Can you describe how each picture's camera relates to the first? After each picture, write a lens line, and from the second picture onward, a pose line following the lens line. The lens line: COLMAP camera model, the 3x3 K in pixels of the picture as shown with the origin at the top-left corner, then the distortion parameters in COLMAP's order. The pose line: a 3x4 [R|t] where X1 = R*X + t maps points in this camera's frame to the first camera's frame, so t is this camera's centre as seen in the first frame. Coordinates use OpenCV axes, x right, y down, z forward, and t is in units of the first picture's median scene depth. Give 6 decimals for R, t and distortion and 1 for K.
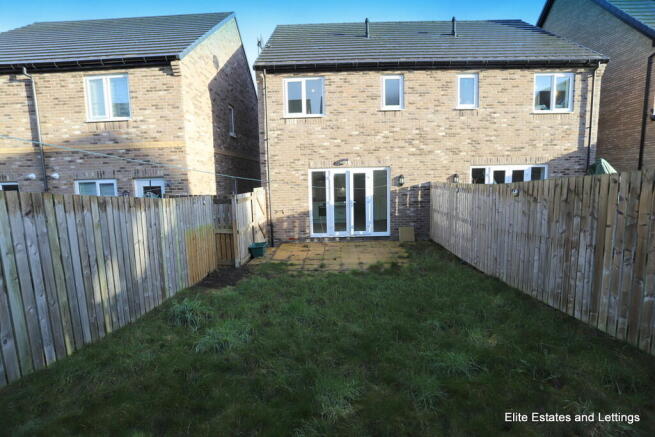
lens RADIAL K [[321.6, 0, 327.5], [0, 321.6, 219.6], [0, 0, 1]] dist [-0.023675, 0.000644]
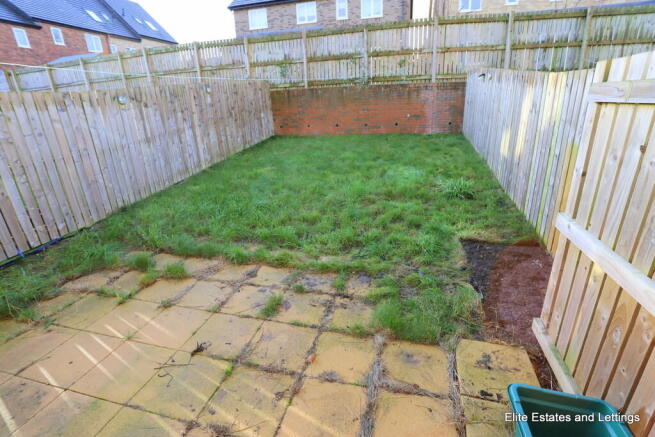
lens RADIAL K [[321.6, 0, 326.1], [0, 321.6, 218.3], [0, 0, 1]] dist [-0.023675, 0.000644]
pose [[-0.971987, -0.013822, 0.234627, -0.247917], [0.097188, 0.885288, 0.454775, -0.155419], [-0.213999, 0.464838, -0.859145, 2.002830]]
